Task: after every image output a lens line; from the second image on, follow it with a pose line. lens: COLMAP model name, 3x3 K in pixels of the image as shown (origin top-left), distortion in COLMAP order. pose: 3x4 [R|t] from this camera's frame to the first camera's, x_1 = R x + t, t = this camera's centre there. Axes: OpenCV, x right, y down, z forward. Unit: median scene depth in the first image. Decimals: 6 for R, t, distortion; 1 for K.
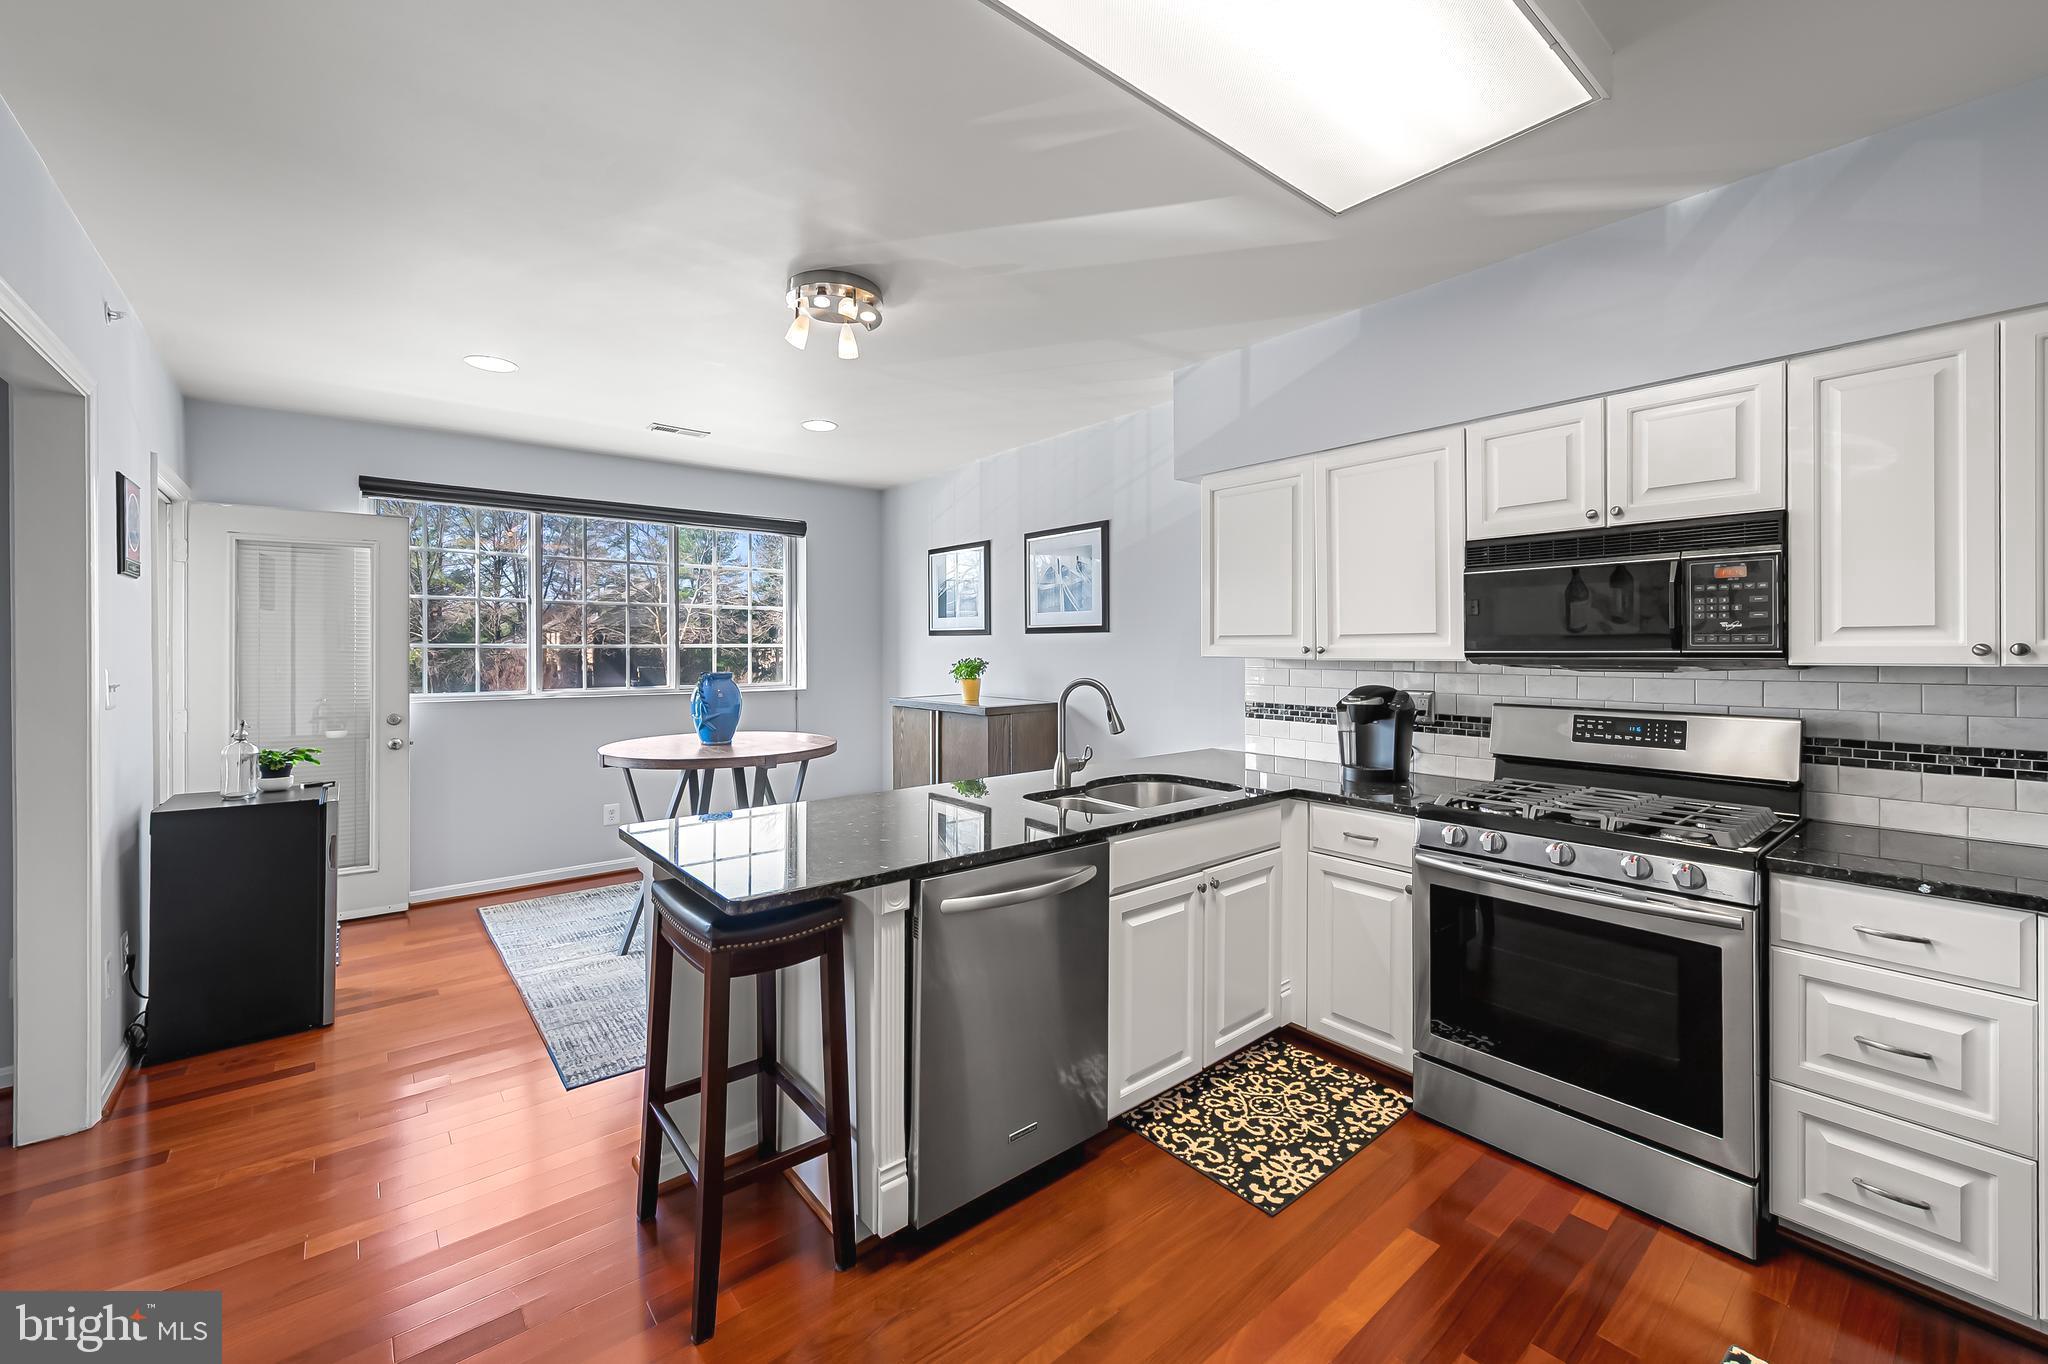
lens RADIAL K [[821.6, 0, 1015.5], [0, 821.6, 646.0], [0, 0, 1]] dist [0.007764, -0.001470]
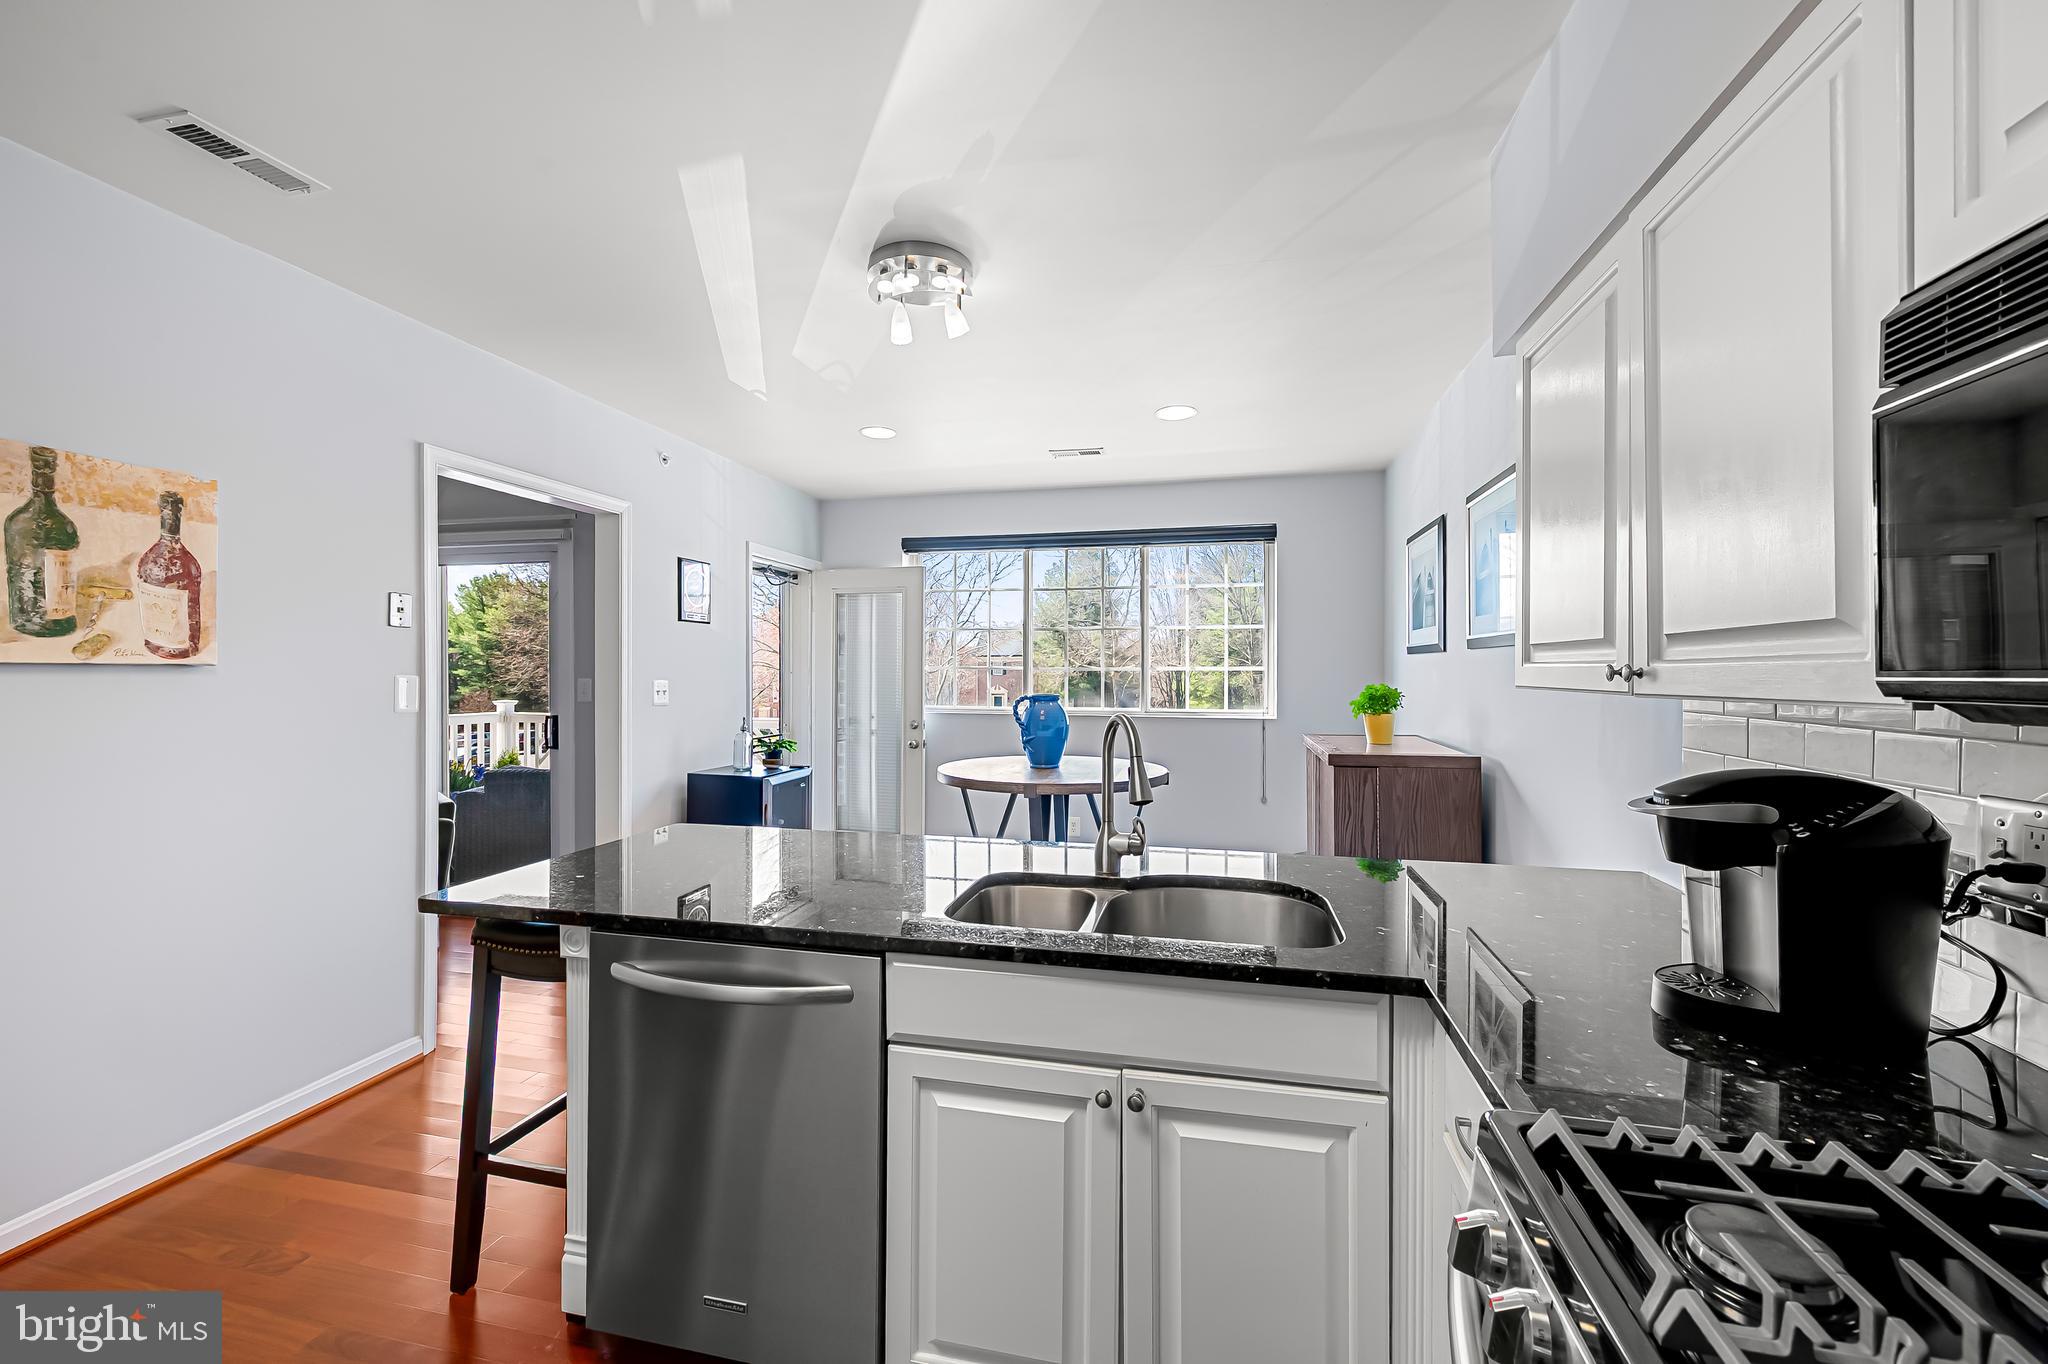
lens RADIAL K [[821.6, 0, 1018.5], [0, 821.6, 671.4], [0, 0, 1]] dist [0.007764, -0.001470]
pose [[0.610968, 0.004201, -0.791644, 0.628552], [-0.003889, 0.999990, 0.002305, 0.005172], [0.791646, 0.001671, 0.610978, 0.614453]]
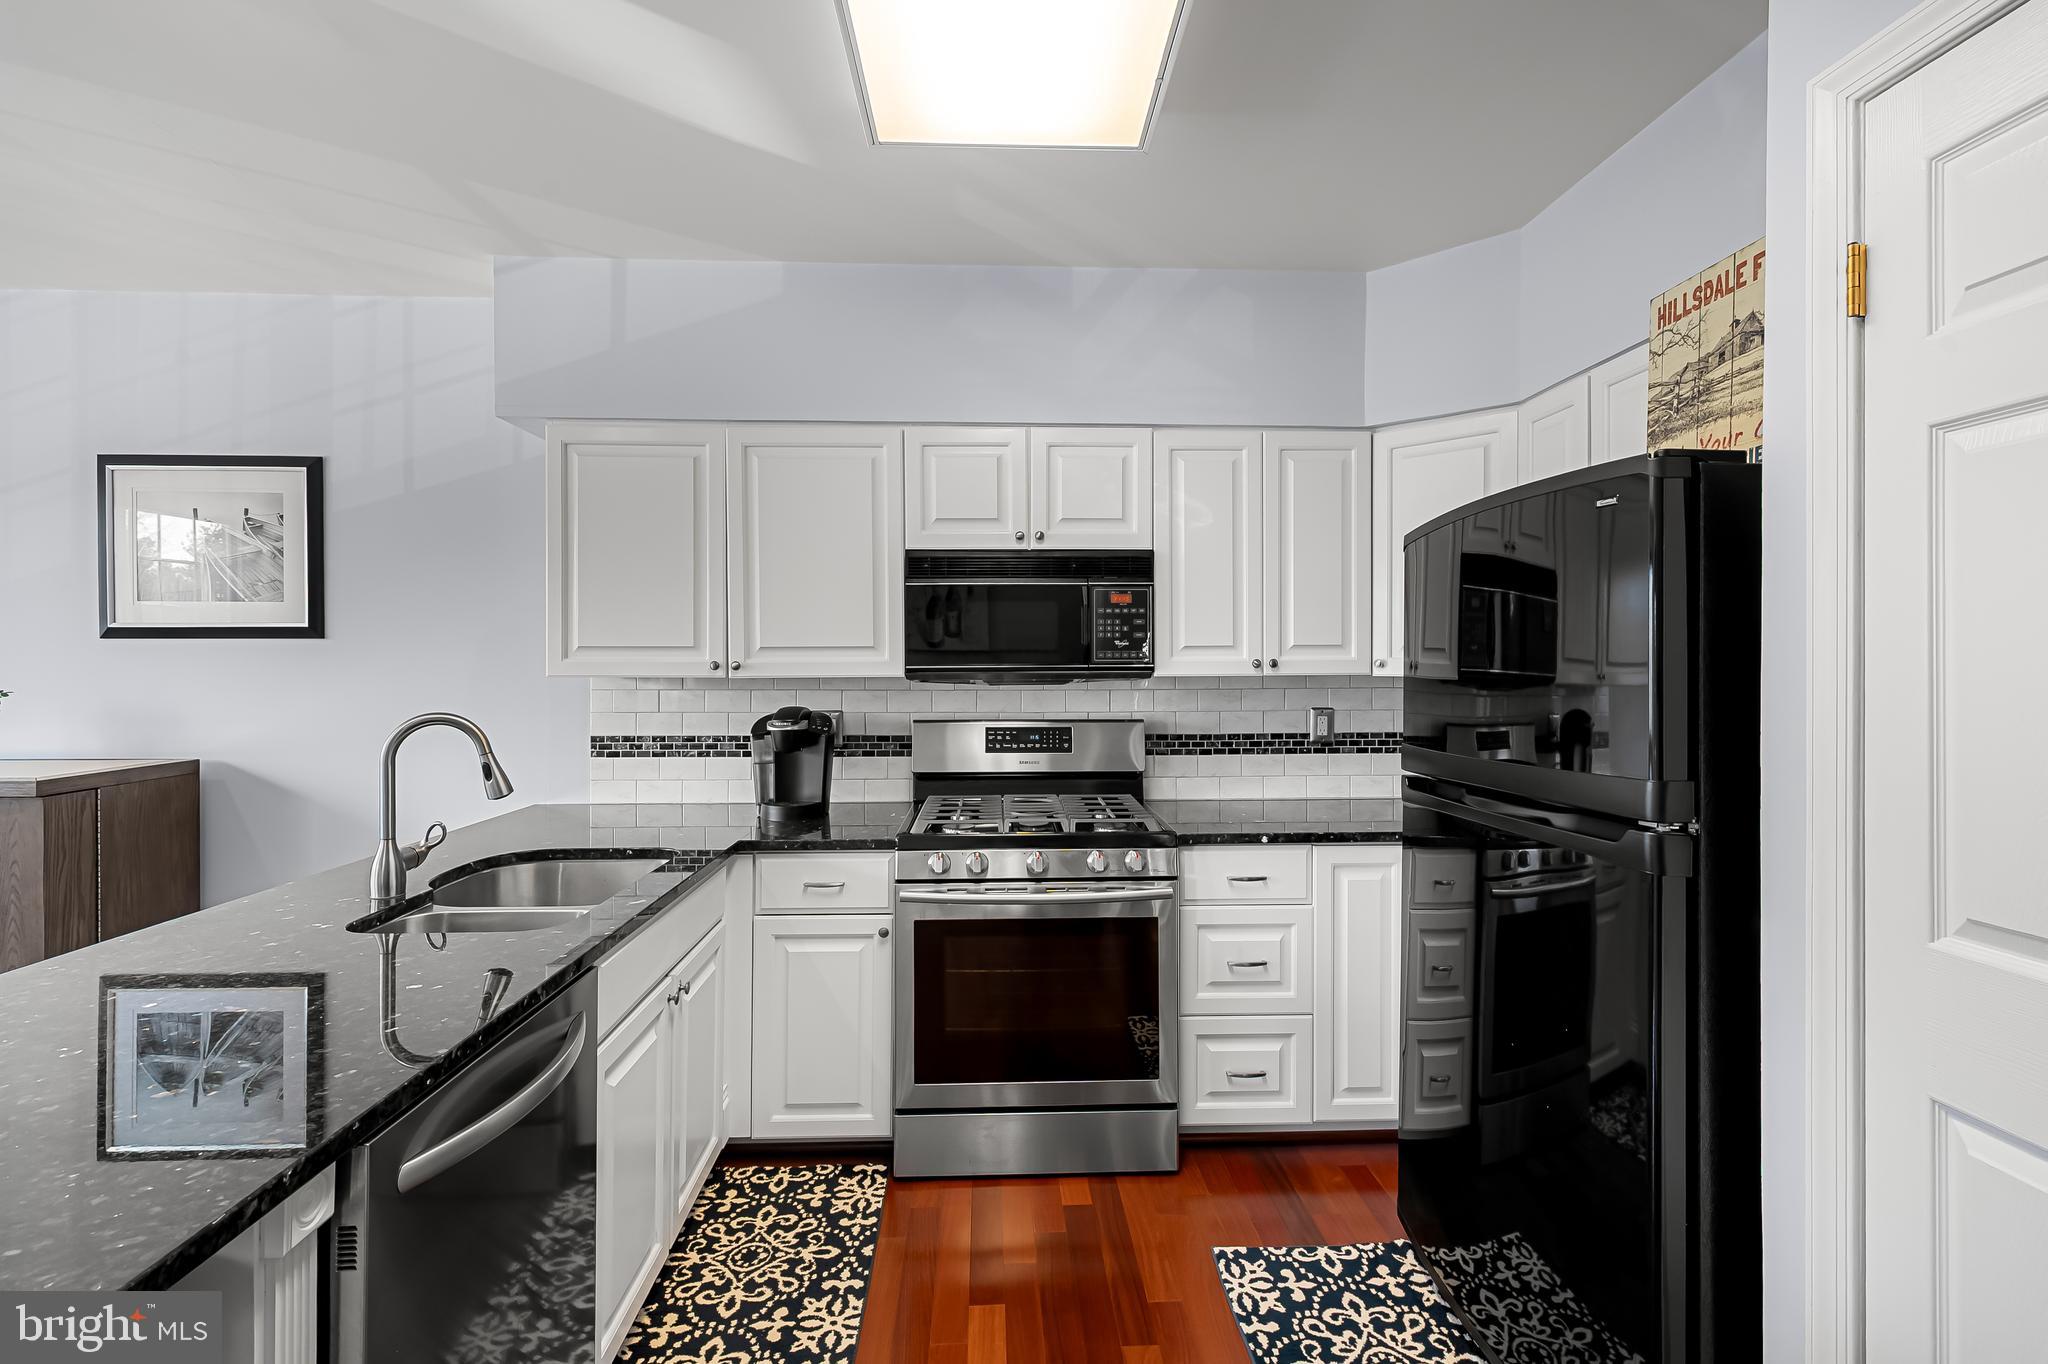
lens RADIAL K [[931.8, 0, 1028.5], [0, 931.8, 664.5], [0, 0, 1]] dist [0.008656, -0.001836]
pose [[0.596080, -0.001722, 0.802923, -0.241366], [-0.000129, 0.999997, 0.002240, 0.001637], [-0.802925, -0.001439, 0.596078, 0.268686]]
